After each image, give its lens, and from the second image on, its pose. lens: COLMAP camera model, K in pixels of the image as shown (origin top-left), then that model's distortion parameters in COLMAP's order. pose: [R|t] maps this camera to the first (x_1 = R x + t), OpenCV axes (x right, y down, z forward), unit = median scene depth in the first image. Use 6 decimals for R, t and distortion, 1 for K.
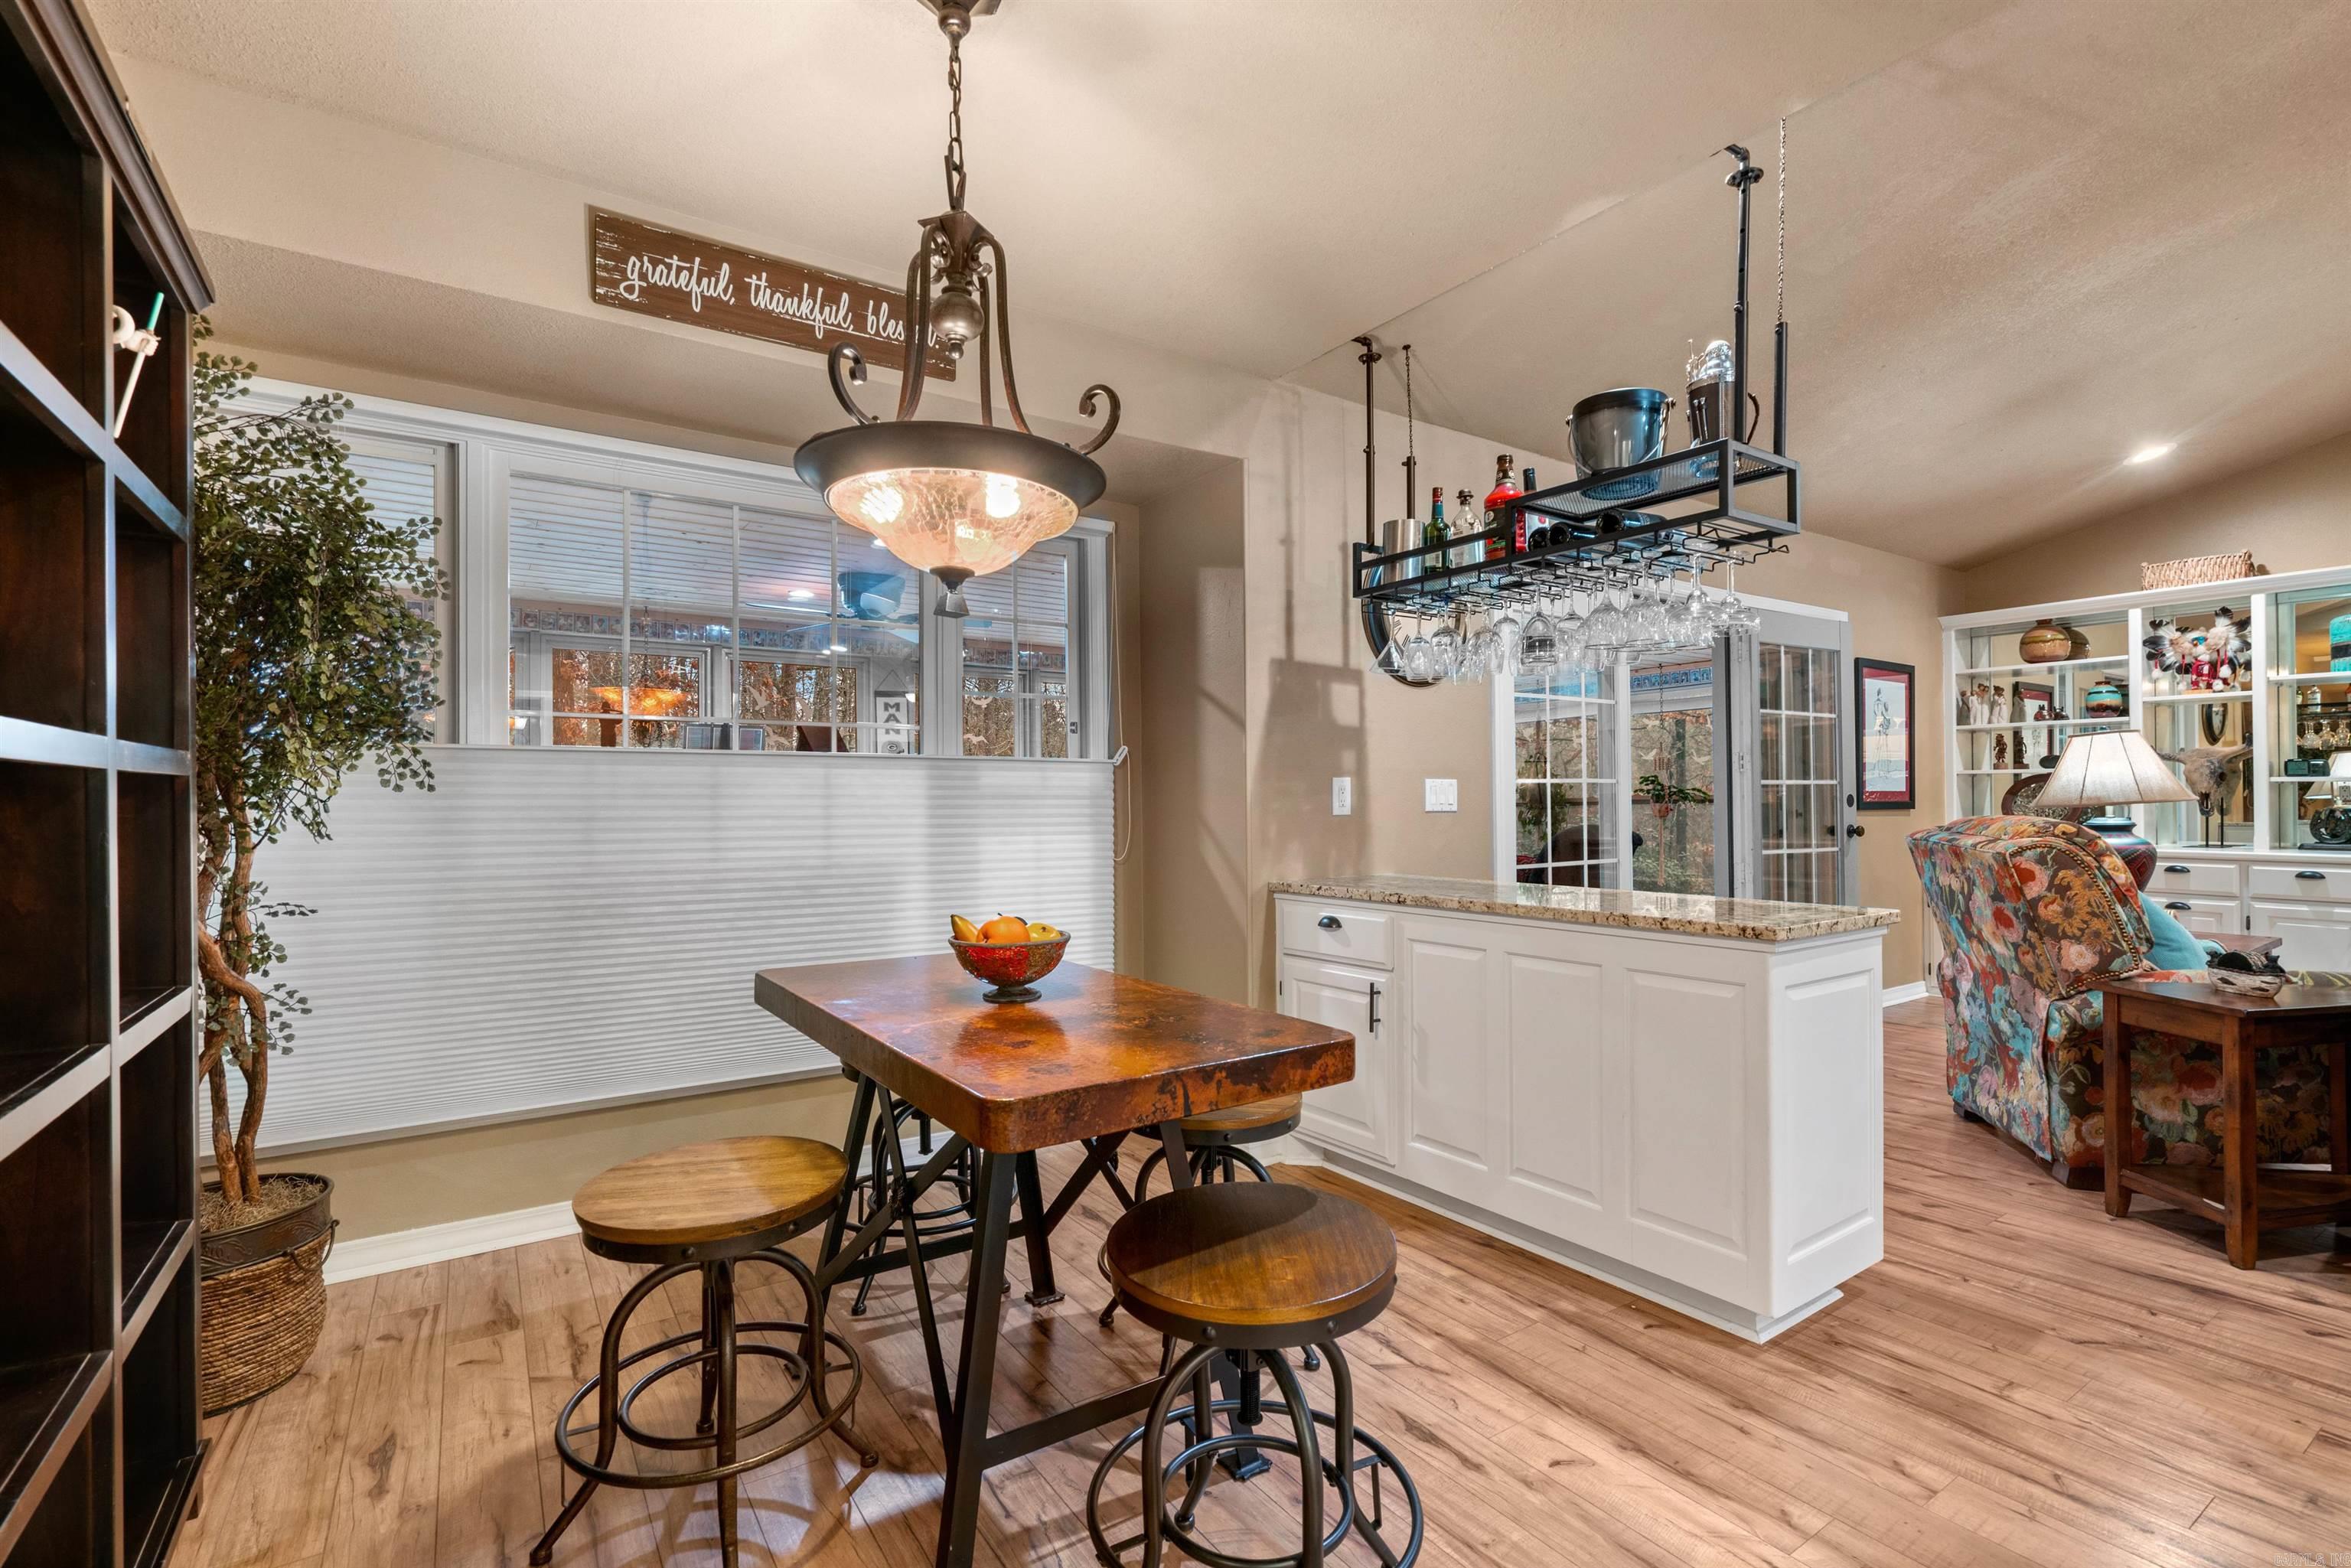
lens RADIAL K [[1067.9, 0, 1172.3], [0, 1067.9, 771.4], [0, 0, 1]] dist [-0.009319, 0.005138]
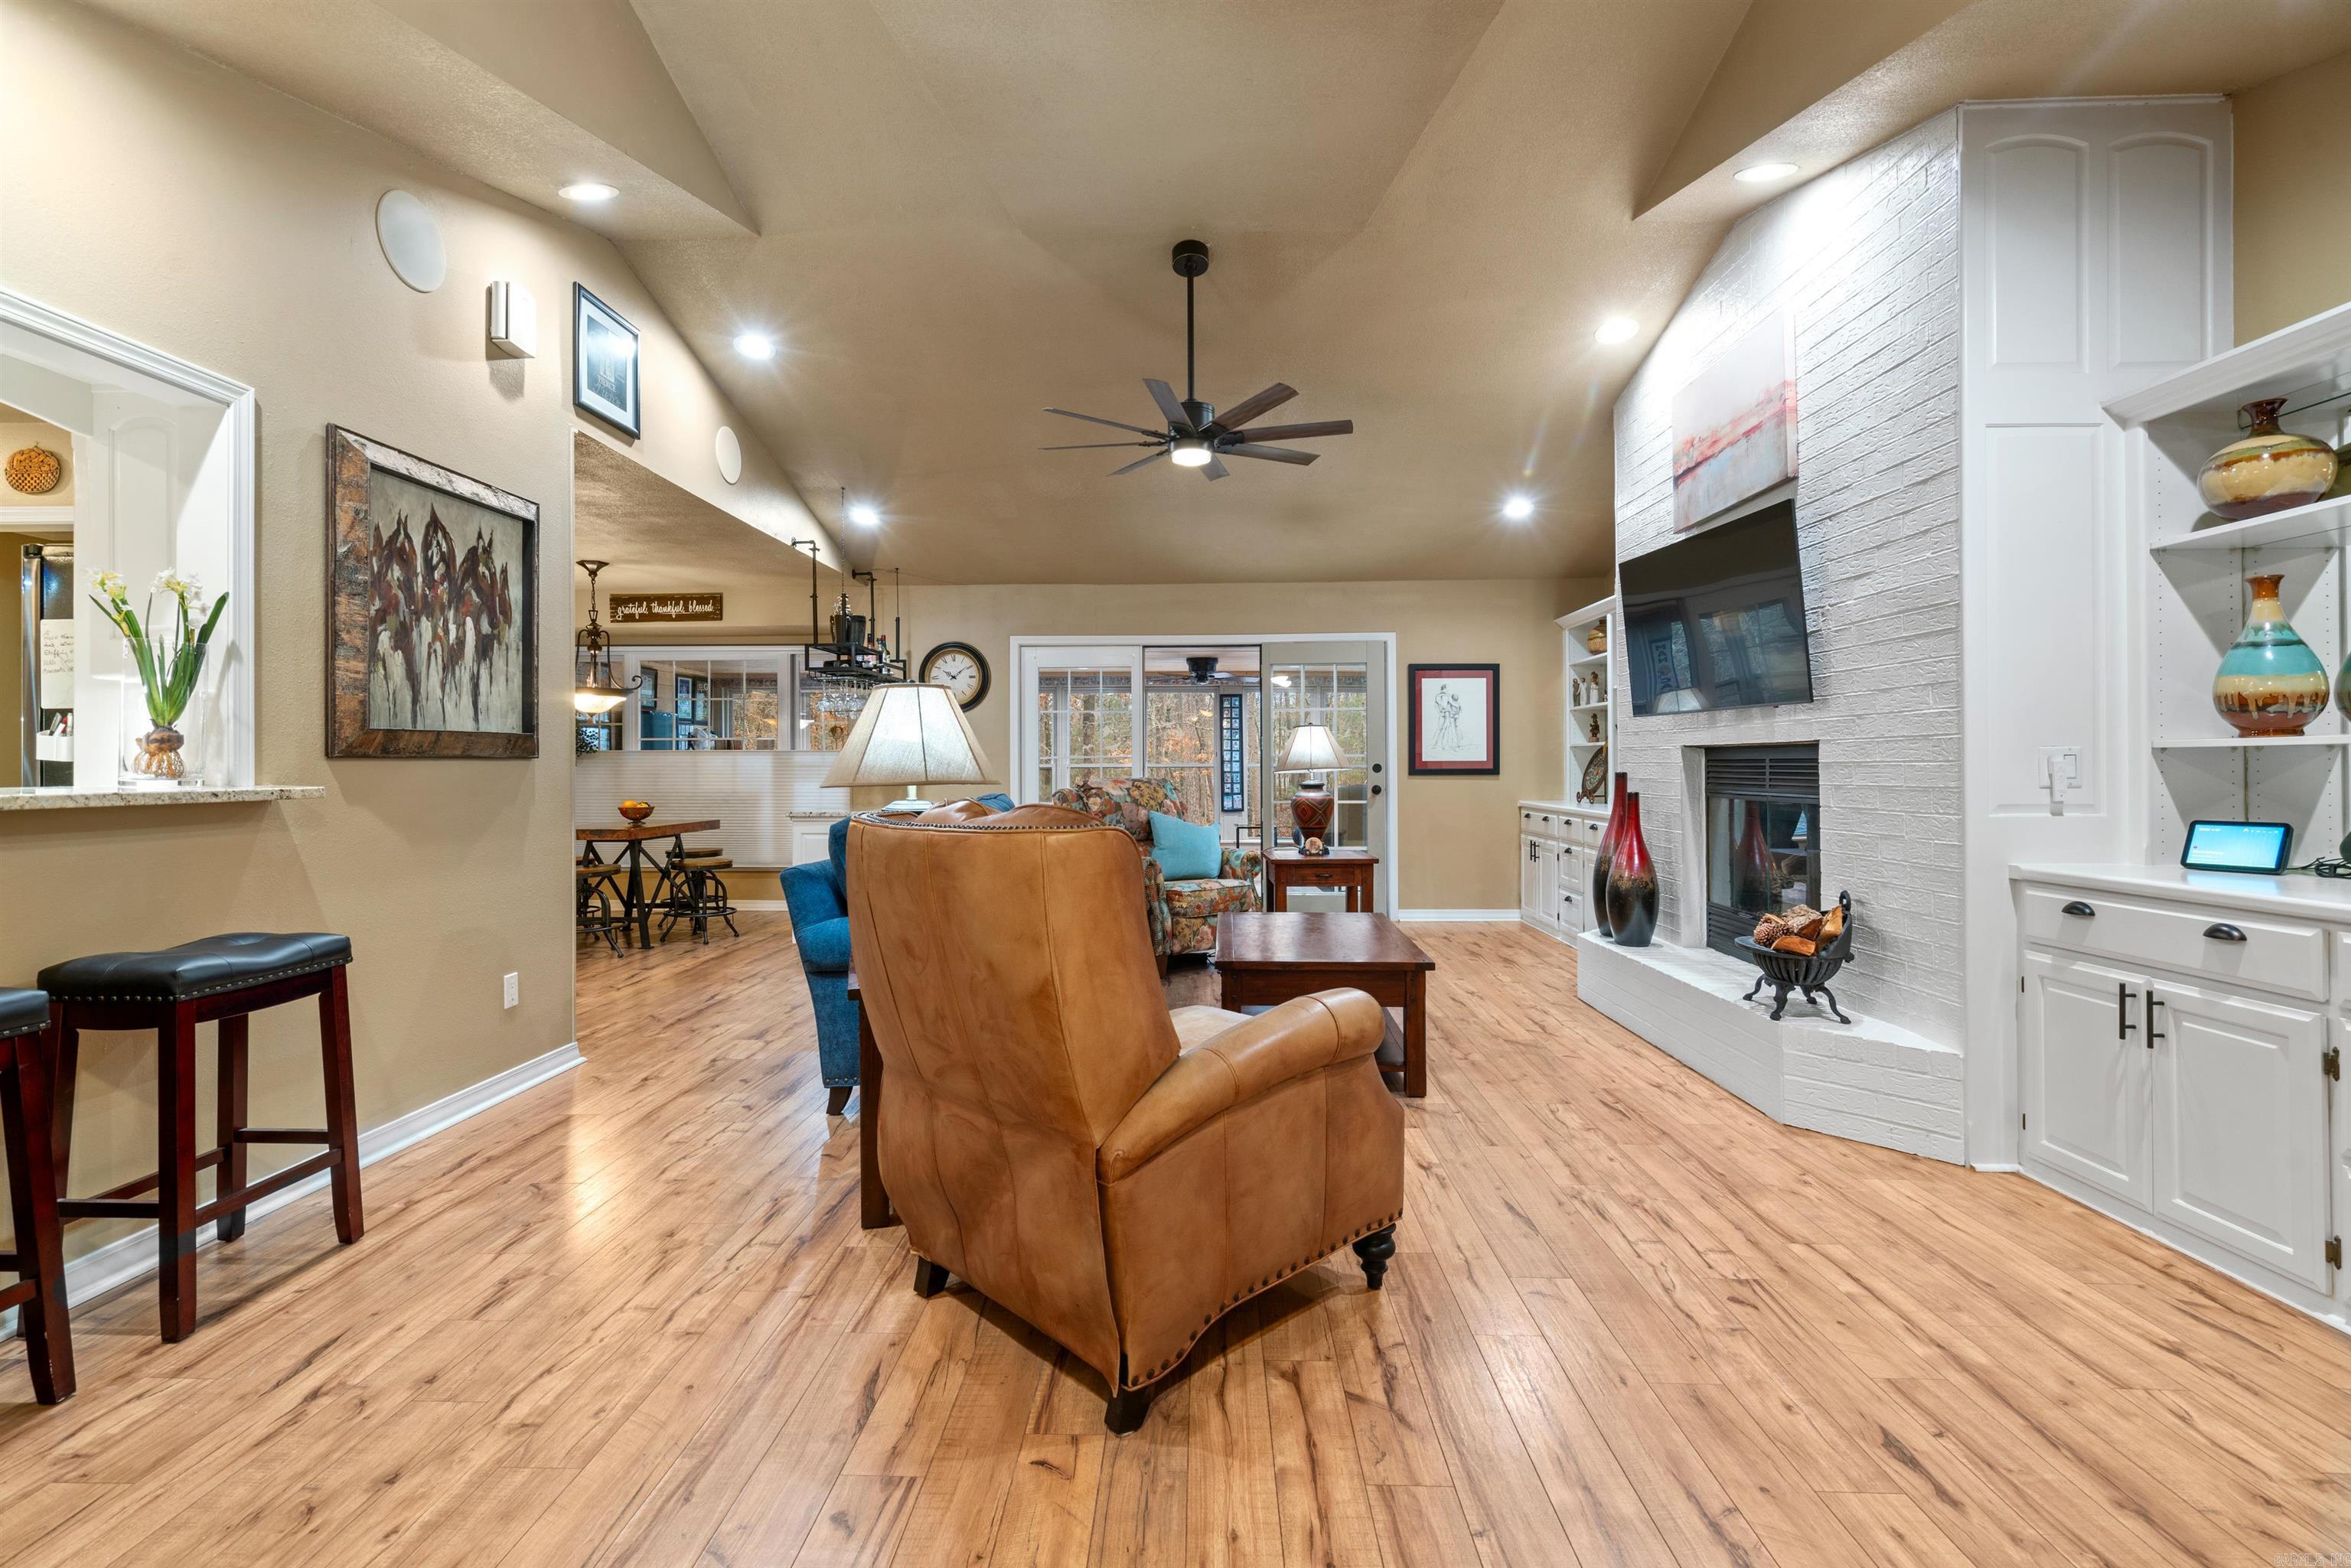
lens RADIAL K [[1067.9, 0, 1168.2], [0, 1067.9, 763.5], [0, 0, 1]] dist [-0.009319, 0.005138]
pose [[0.810821, 0.001960, -0.585291, 1.979129], [0.017013, 0.999493, 0.026915, -0.034844], [0.585047, -0.031781, 0.810376, -0.502648]]
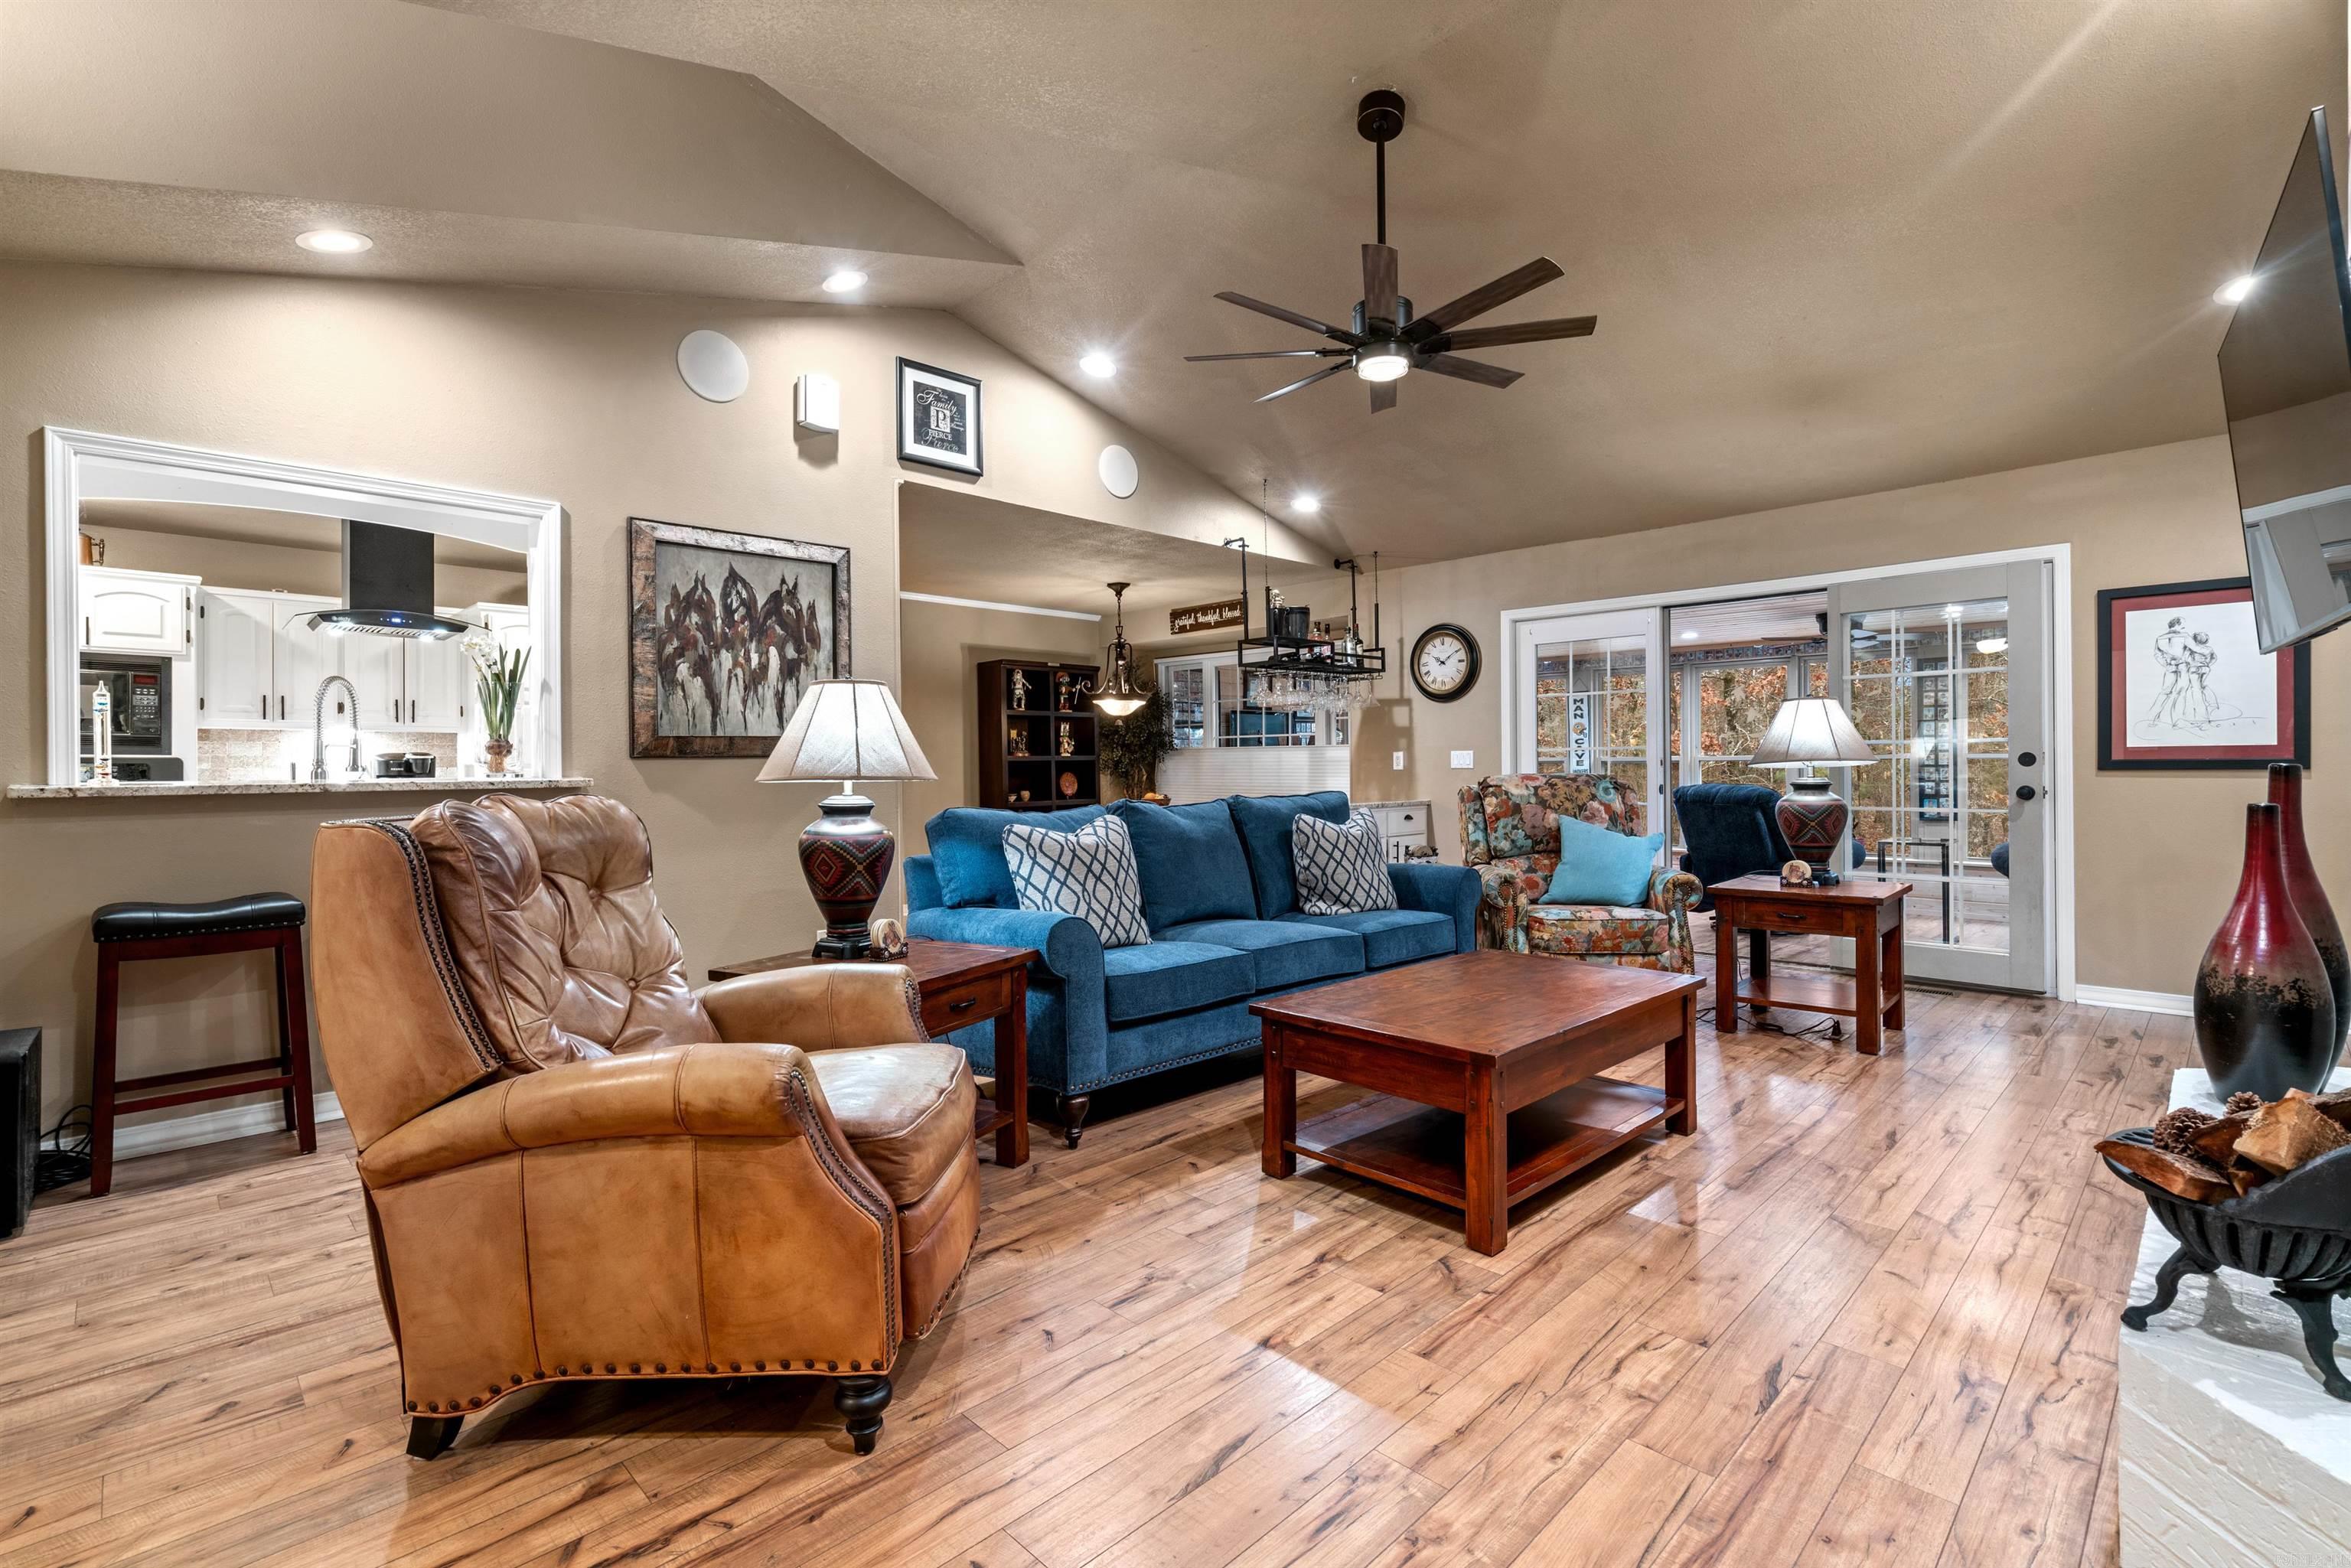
lens RADIAL K [[1067.9, 0, 1172.6], [0, 1067.9, 771.9], [0, 0, 1]] dist [-0.009319, 0.005138]
pose [[0.185560, 0.010001, -0.982582, 2.216766], [0.038599, 0.999102, 0.017458, -0.009319], [0.981875, -0.041166, 0.185008, 0.182769]]
